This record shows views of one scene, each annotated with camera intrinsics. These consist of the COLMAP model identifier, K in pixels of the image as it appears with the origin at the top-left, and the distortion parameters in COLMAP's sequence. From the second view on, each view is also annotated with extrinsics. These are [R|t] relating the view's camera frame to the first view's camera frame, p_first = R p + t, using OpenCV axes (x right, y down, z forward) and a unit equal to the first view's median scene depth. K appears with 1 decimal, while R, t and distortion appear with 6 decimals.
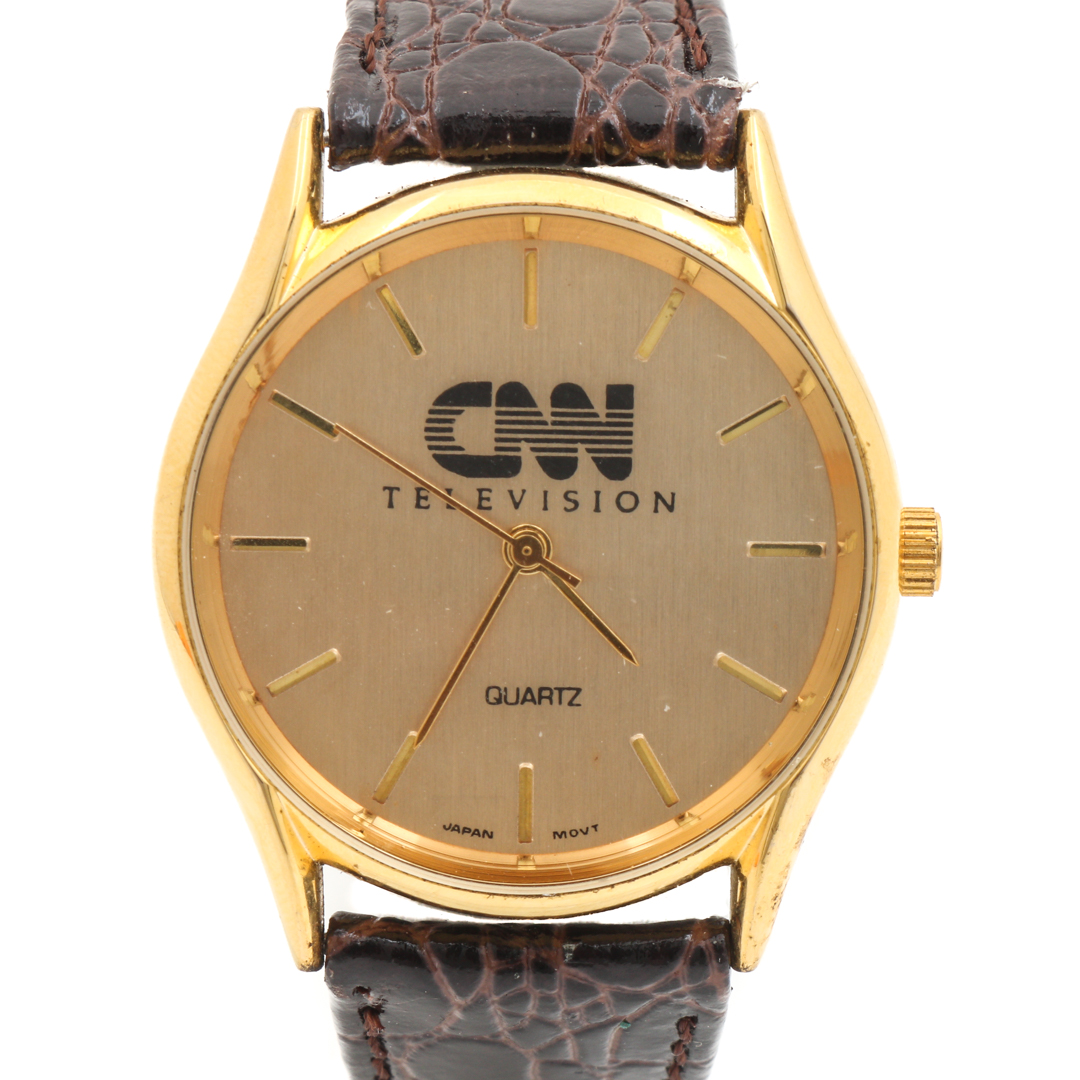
lens RADIAL K [[4266.4, 0, 547.3], [0, 4266.4, 539.3], [0, 0, 1]] dist [0.082261, 0.000000]
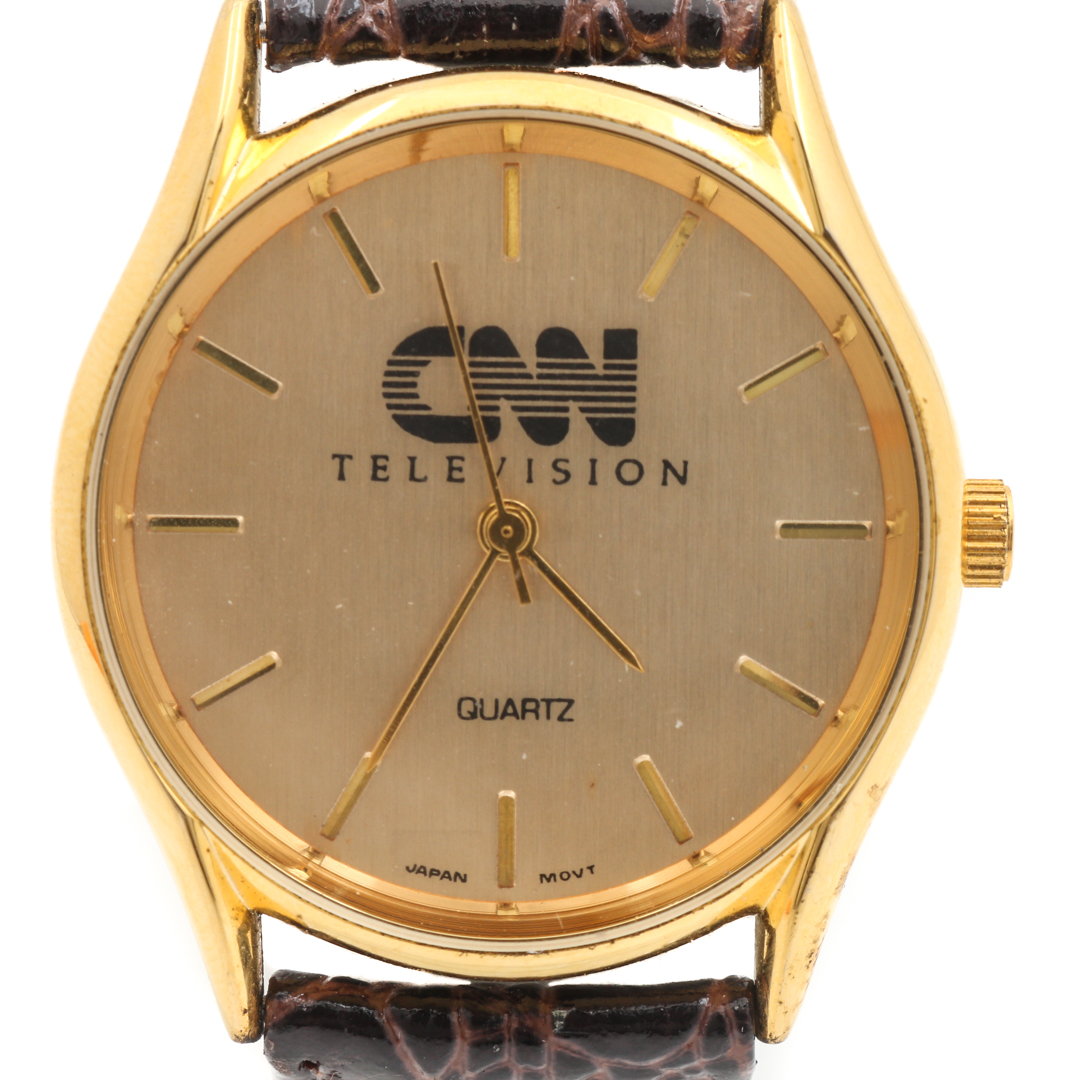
lens RADIAL K [[4266.4, 0, 530.1], [0, 4266.4, 533.9], [0, 0, 1]] dist [0.082261, 0.000000]
pose [[0.999997, -0.001434, -0.001975, 0.001223], [0.001430, 0.999997, -0.002067, 0.004728], [0.001978, 0.002064, 0.999996, 0.179395]]
